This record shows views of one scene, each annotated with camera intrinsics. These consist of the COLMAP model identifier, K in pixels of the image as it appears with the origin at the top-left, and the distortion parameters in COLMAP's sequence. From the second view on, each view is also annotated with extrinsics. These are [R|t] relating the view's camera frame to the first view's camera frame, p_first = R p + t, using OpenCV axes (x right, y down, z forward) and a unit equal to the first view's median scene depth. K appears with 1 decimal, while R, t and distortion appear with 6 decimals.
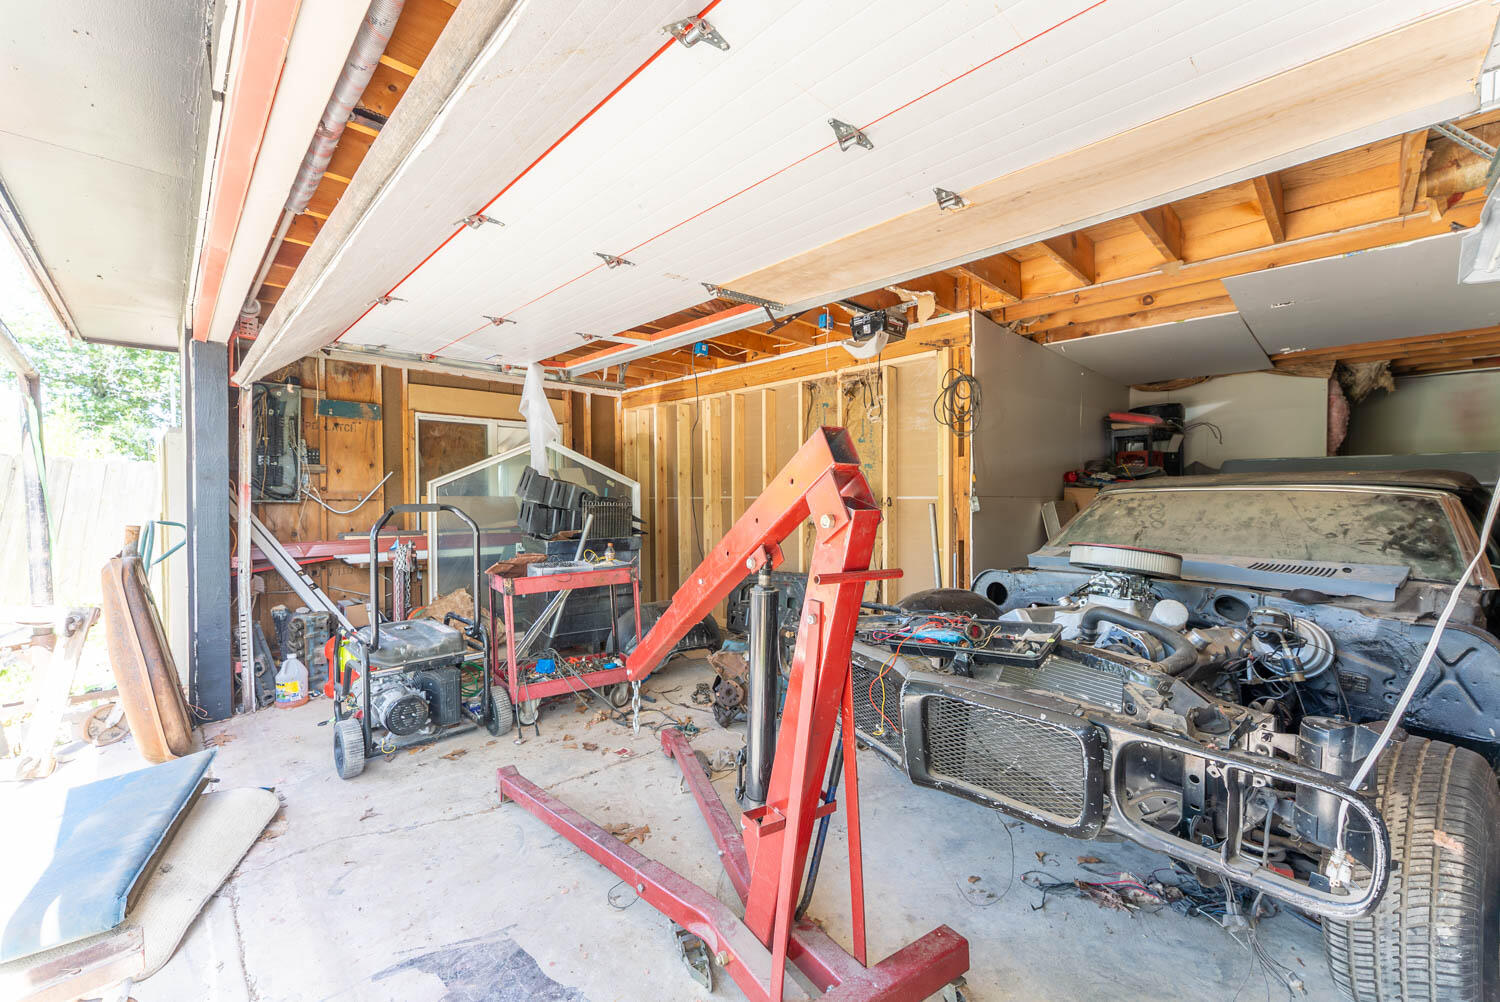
lens RADIAL K [[603.6, 0, 747.3], [0, 603.6, 501.5], [0, 0, 1]] dist [0.001967, -0.001373]
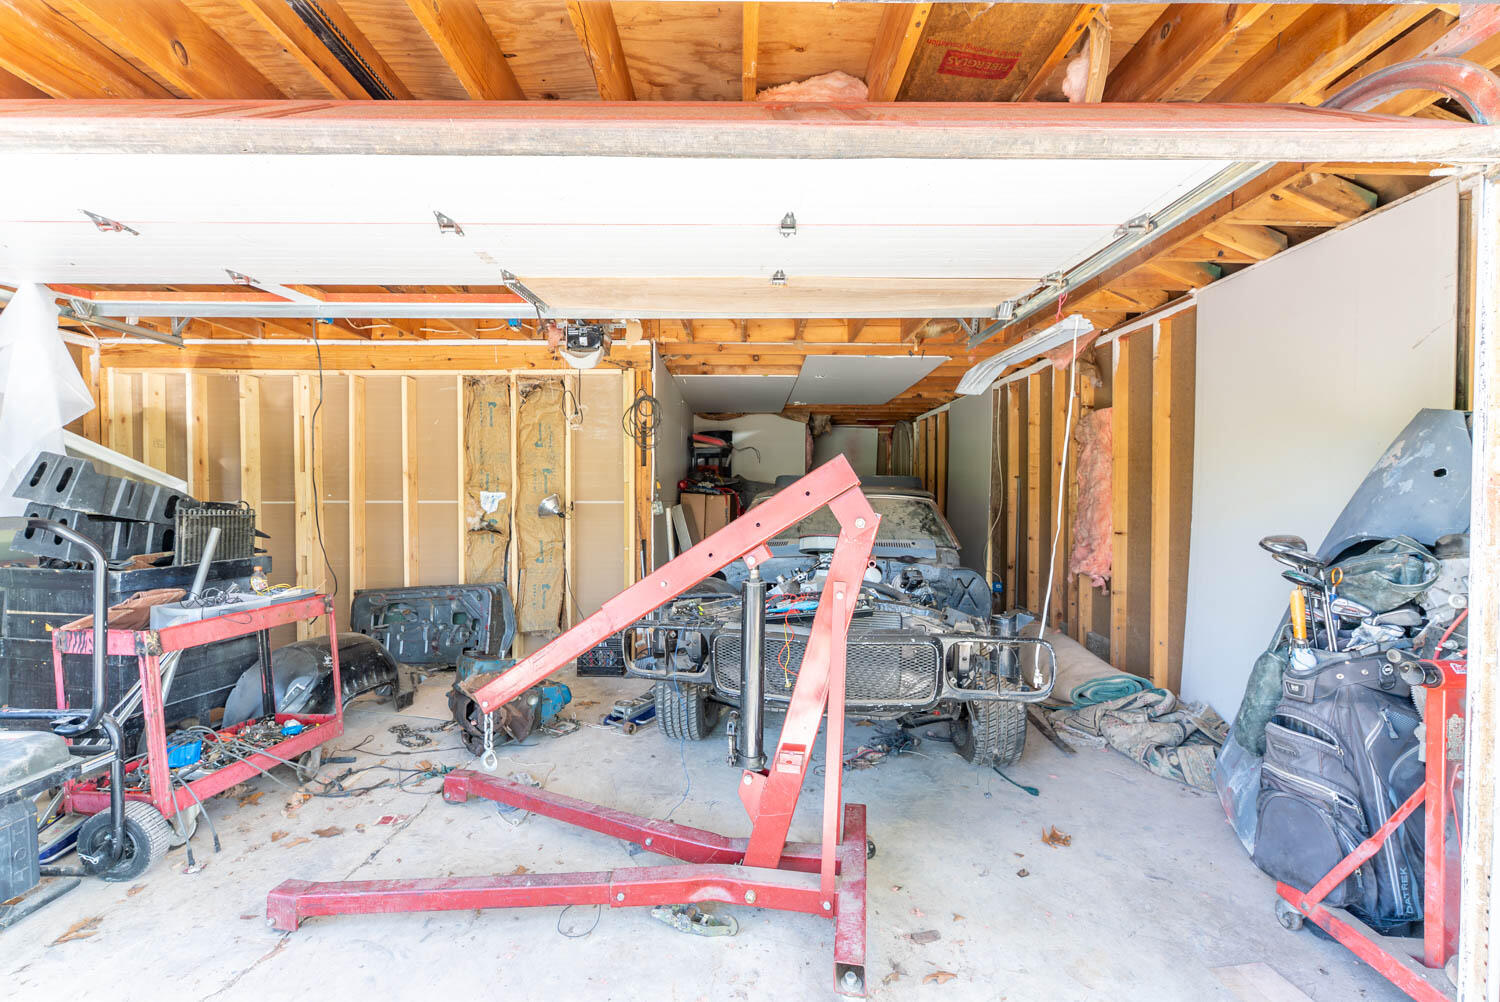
lens RADIAL K [[603.6, 0, 745.2], [0, 603.6, 502.5], [0, 0, 1]] dist [0.001967, -0.001373]
pose [[0.690597, -0.003771, 0.723230, -0.337665], [0.004765, 0.999988, 0.000665, -0.005646], [-0.723224, 0.002987, 0.690607, 0.071562]]
